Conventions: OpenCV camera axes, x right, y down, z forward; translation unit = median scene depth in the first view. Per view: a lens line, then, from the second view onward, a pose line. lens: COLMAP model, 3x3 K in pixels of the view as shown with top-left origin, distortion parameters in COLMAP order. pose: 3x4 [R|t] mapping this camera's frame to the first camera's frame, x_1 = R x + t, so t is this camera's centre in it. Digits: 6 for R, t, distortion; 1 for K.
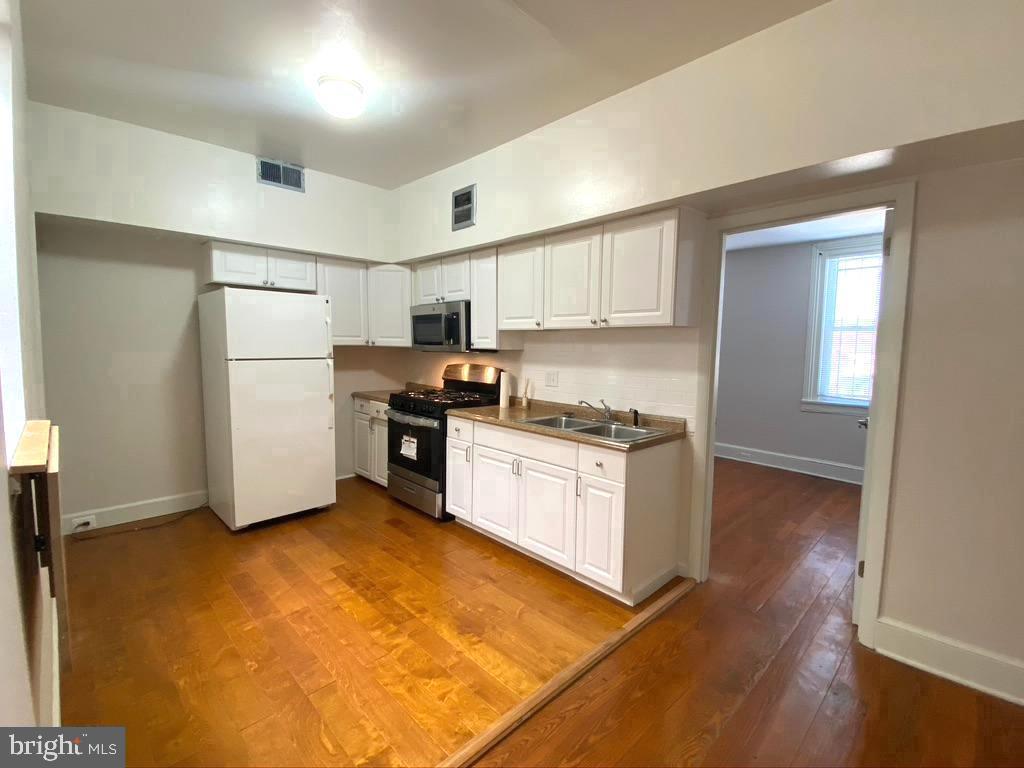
lens RADIAL K [[457.8, 0, 512.9], [0, 457.8, 388.6], [0, 0, 1]] dist [0.031093, -0.000001]
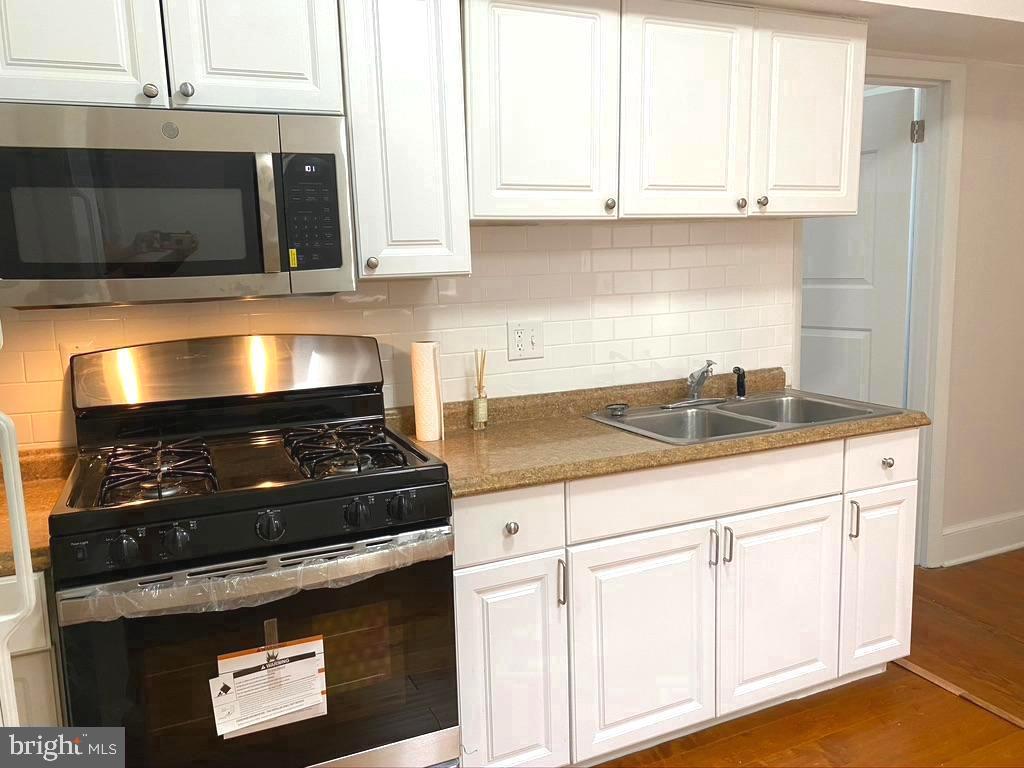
lens RADIAL K [[782.7, 0, 512.0], [0, 782.7, 384.0], [0, 0, 1]] dist [0.008460, 0.001755]
pose [[0.335101, -0.164518, 0.927707, -0.625628], [0.126312, 0.983593, 0.128803, -0.082004], [-0.933677, 0.074019, 0.350384, 0.820579]]
